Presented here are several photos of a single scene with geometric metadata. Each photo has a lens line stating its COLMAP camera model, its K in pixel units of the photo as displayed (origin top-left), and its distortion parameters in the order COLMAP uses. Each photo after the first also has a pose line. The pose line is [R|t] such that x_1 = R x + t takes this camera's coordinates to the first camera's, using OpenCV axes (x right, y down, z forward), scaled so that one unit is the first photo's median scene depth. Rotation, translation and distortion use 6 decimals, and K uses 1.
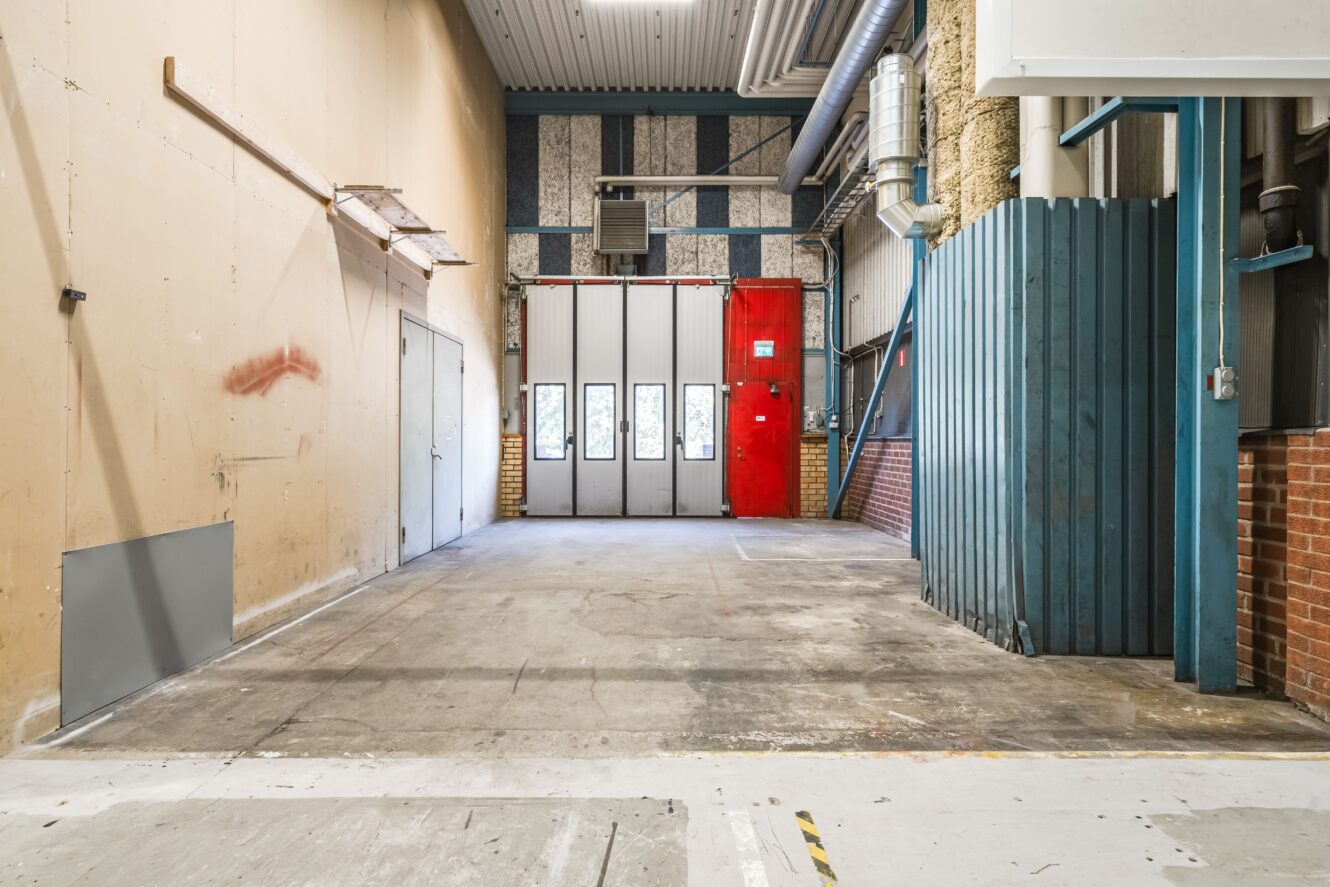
lens RADIAL K [[741.8, 0, 662.2], [0, 741.8, 434.9], [0, 0, 1]] dist [0.003883, -0.000649]
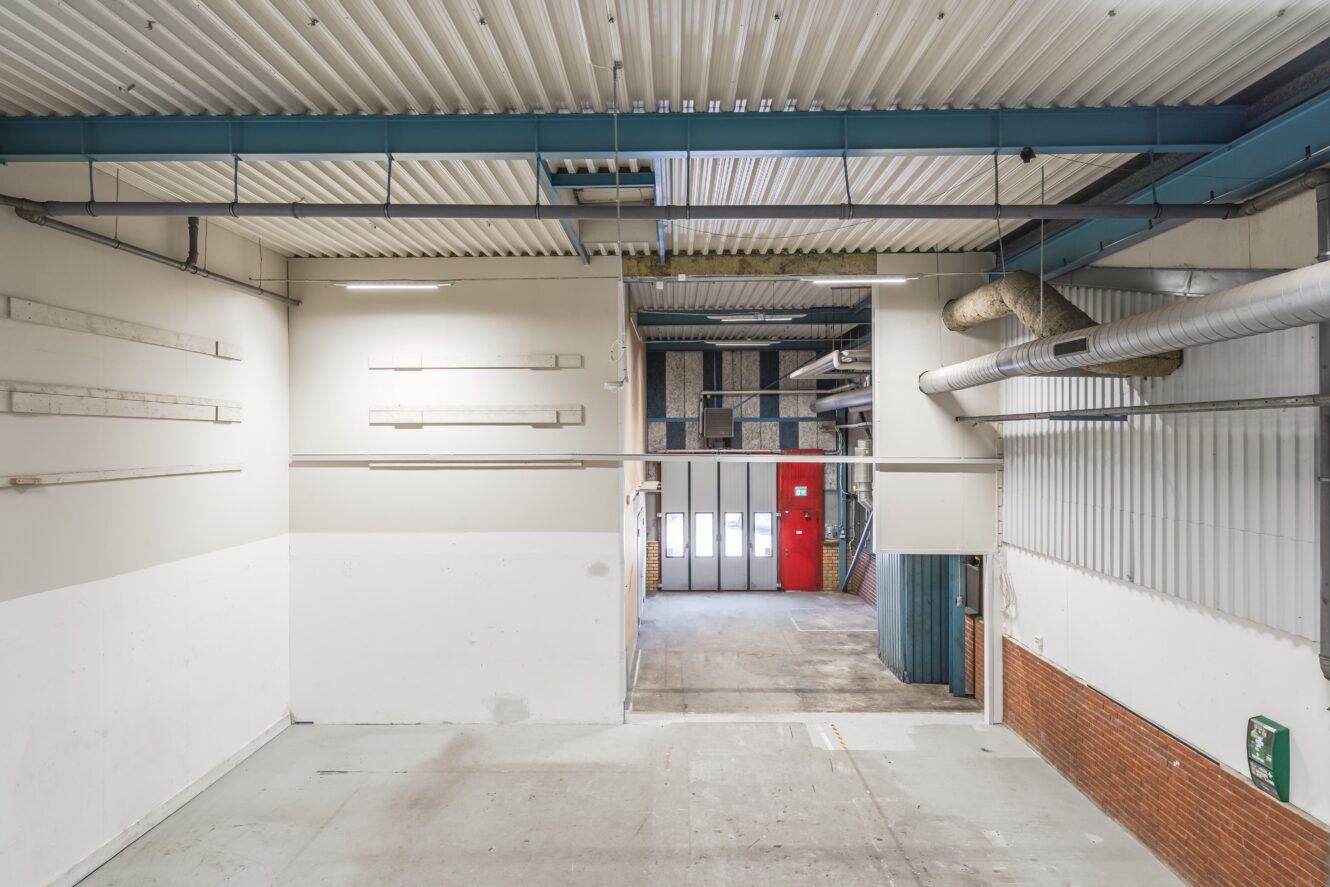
lens RADIAL K [[741.8, 0, 661.4], [0, 741.8, 438.1], [0, 0, 1]] dist [0.003883, -0.000649]
pose [[0.999817, -0.006904, -0.017866, -0.152029], [0.006999, 0.999962, 0.005285, -0.252289], [0.017829, -0.005409, 0.999826, -0.706166]]
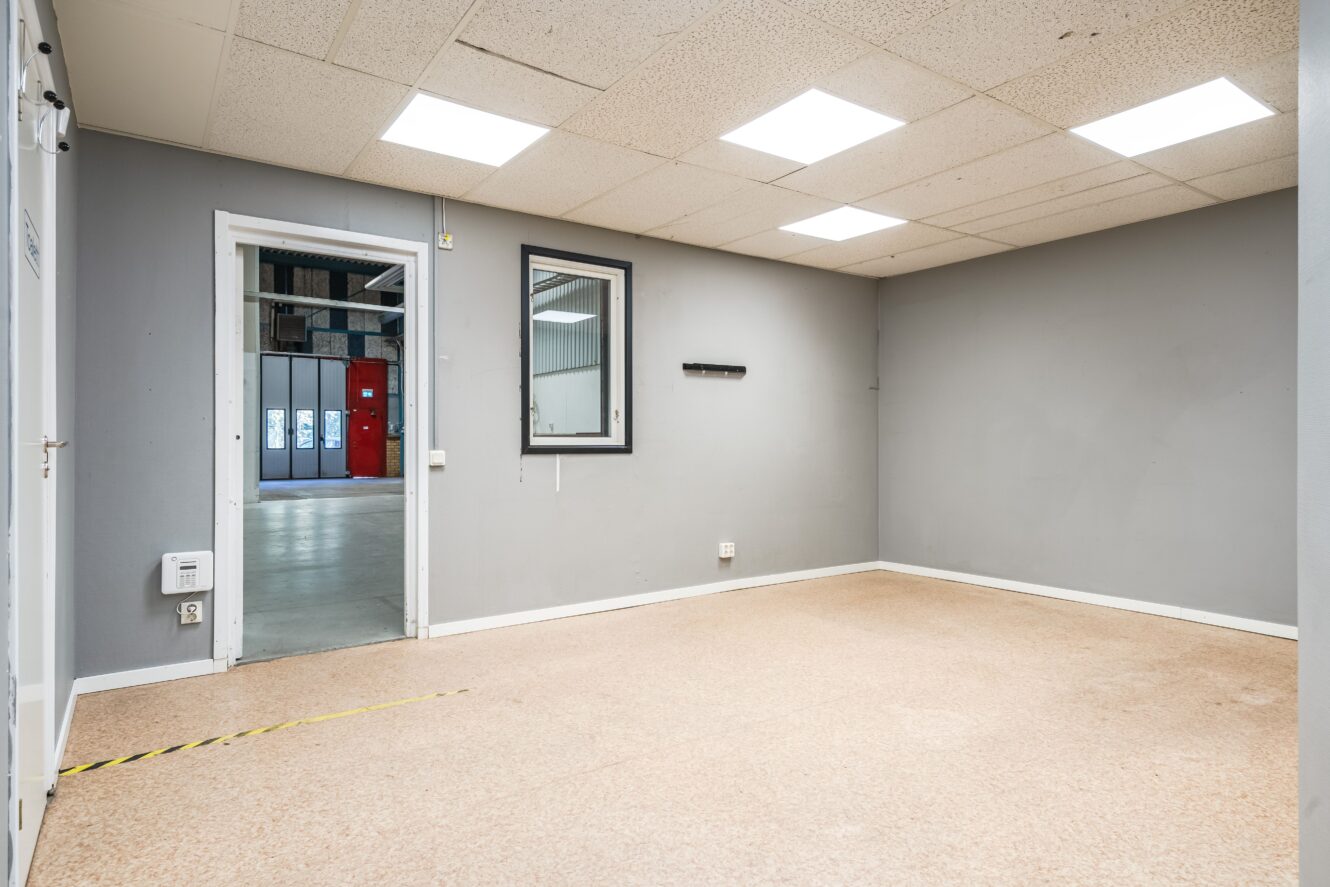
lens RADIAL K [[741.8, 0, 670.3], [0, 741.8, 444.0], [0, 0, 1]] dist [0.003883, -0.000649]
pose [[0.819303, -0.005650, 0.573333, -0.348652], [-0.000533, 0.999944, 0.010615, -0.000373], [-0.573361, -0.009002, 0.819254, -1.133518]]
